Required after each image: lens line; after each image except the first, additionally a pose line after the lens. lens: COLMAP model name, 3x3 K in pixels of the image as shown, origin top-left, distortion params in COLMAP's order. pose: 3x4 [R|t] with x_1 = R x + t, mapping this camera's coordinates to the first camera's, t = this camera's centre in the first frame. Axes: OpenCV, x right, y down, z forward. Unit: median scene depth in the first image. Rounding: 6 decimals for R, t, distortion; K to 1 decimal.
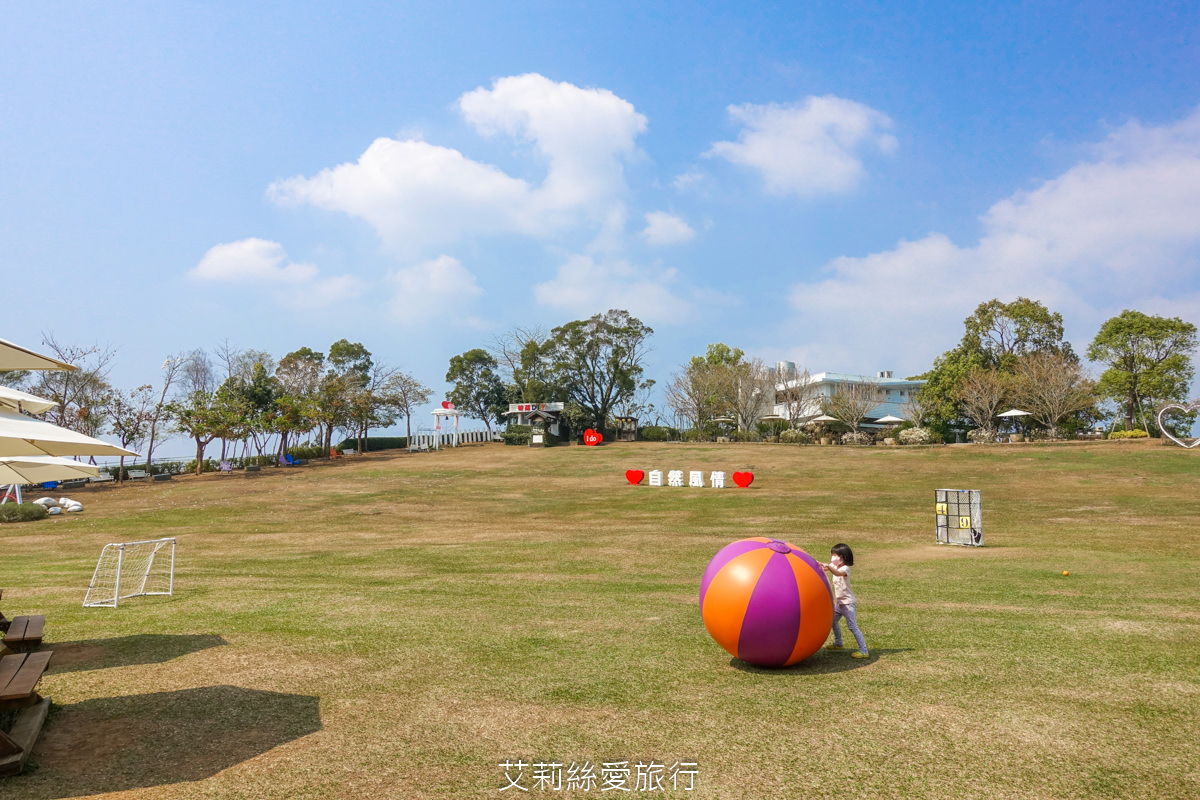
lens RADIAL K [[817.1, 0, 588.4], [0, 817.1, 401.1], [0, 0, 1]] dist [0.008562, -0.005709]
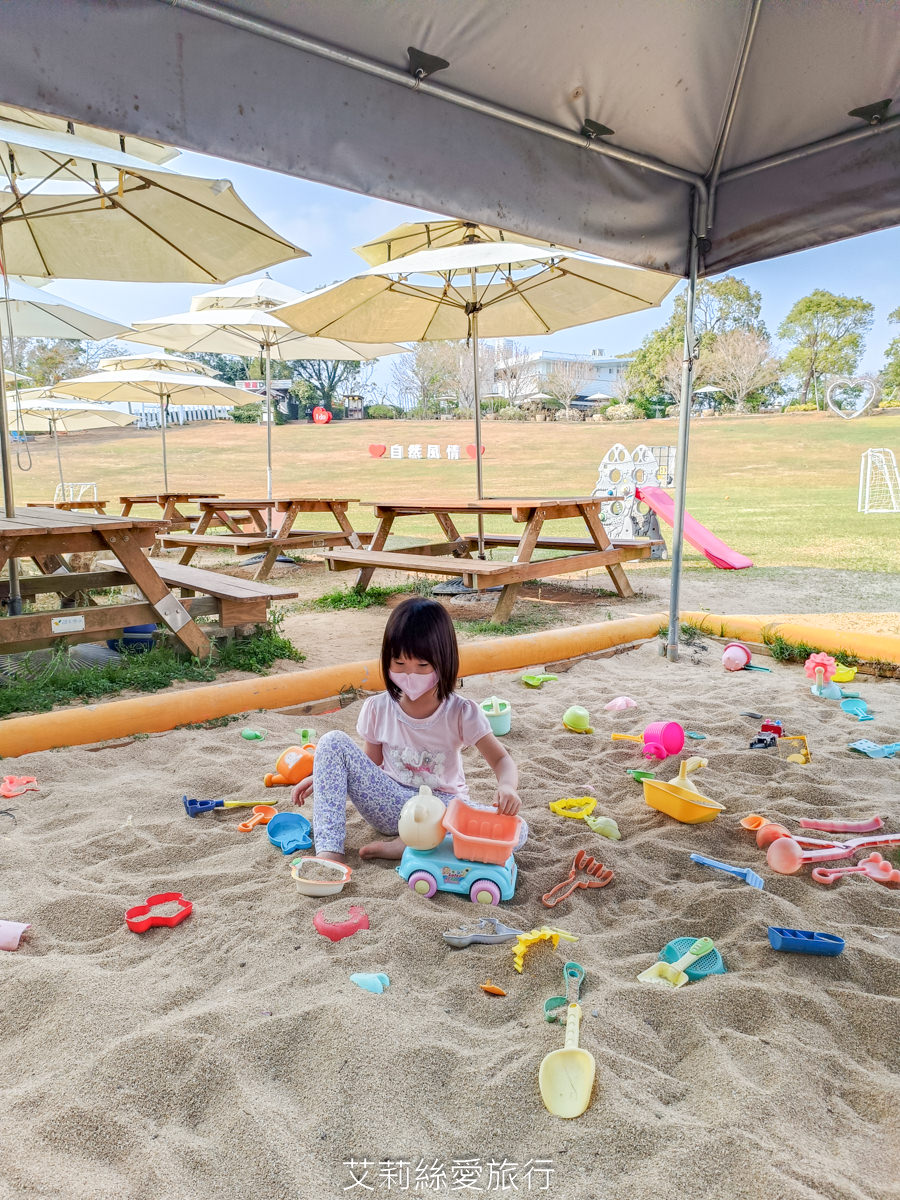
lens RADIAL K [[814.5, 0, 416.3], [0, 814.5, 618.0], [0, 0, 1]] dist [0.061001, -0.007071]
pose [[0.988894, -0.038866, 0.143452, -0.037329], [-0.002780, 0.960196, 0.279312, 0.000978], [-0.148598, -0.276609, 0.949424, -0.074401]]
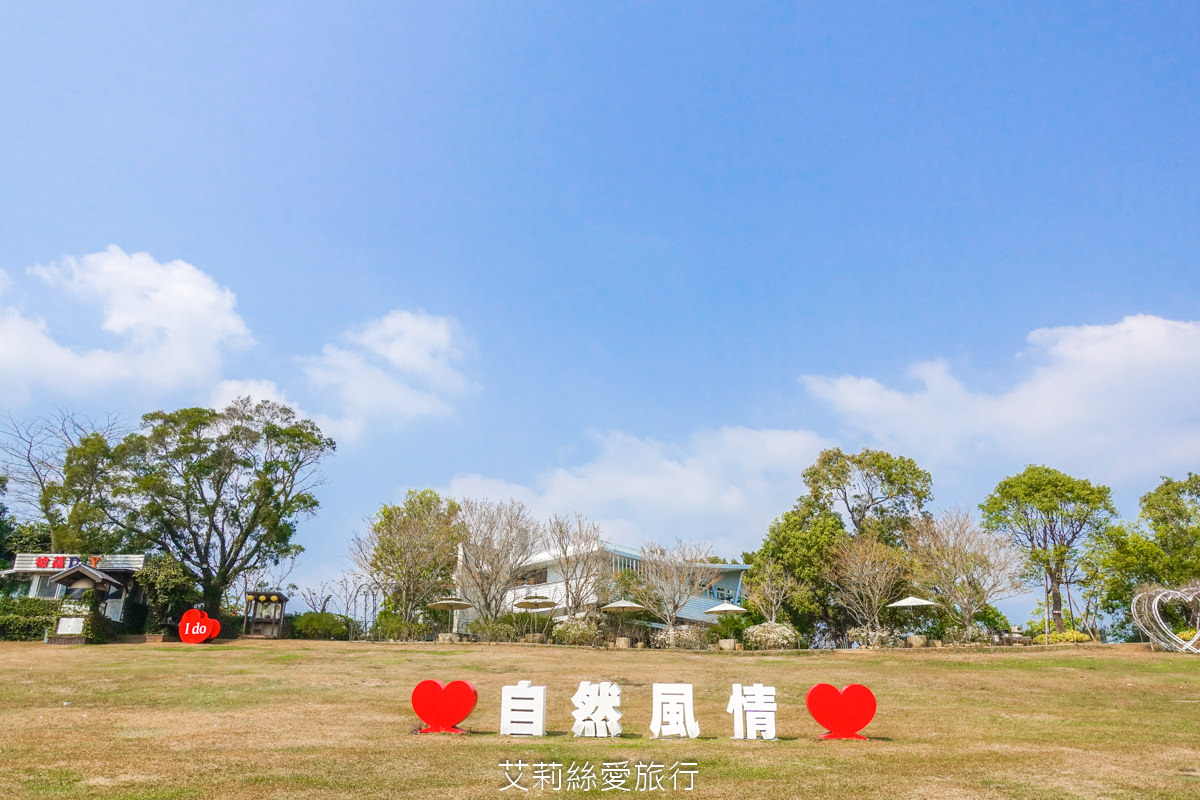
lens RADIAL K [[817.1, 0, 596.0], [0, 817.1, 398.4], [0, 0, 1]] dist [0.008562, -0.005709]
pose [[0.878892, 0.161523, 0.448842, -0.030588], [-0.035596, 0.960512, -0.275954, 0.042119], [-0.475691, 0.226556, 0.849936, 0.445384]]
